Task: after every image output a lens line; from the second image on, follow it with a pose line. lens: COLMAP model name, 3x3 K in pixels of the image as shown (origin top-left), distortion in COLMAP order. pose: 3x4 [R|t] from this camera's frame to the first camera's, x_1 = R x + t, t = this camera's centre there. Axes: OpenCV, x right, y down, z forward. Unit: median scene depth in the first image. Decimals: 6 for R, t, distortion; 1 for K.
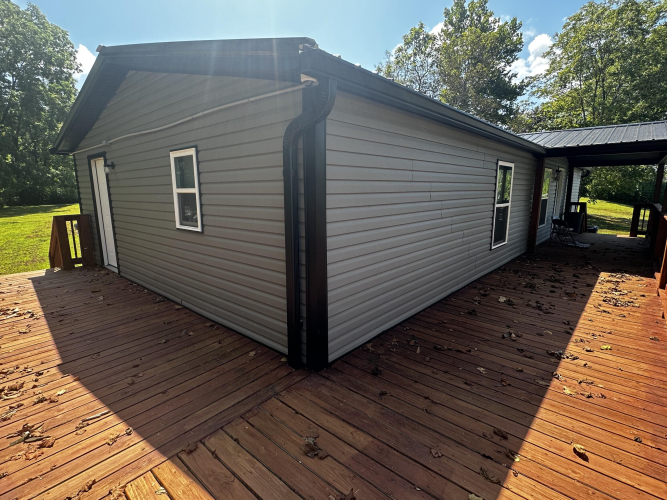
lens RADIAL K [[336.1, 0, 333.4], [0, 336.1, 250.1], [0, 0, 1]] dist [-0.000246, -0.000388]
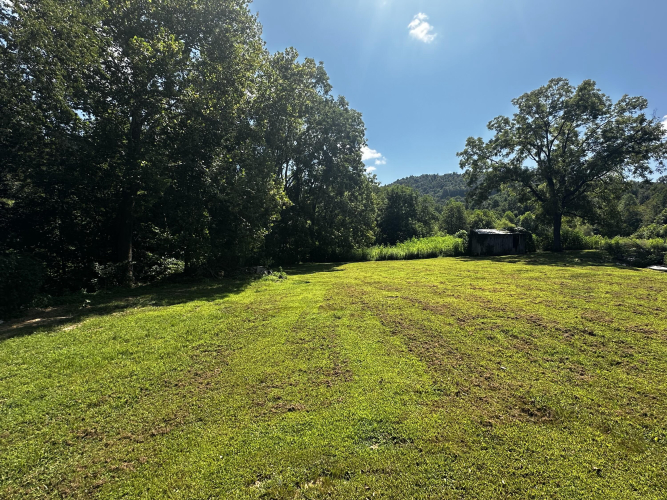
lens RADIAL K [[336.1, 0, 333.6], [0, 336.1, 250.0], [0, 0, 1]] dist [-0.000246, -0.000388]
pose [[0.786184, 0.017919, -0.617732, -0.161887], [-0.128925, 0.982342, -0.135586, -0.029067], [0.604395, 0.186237, 0.774612, 0.153228]]
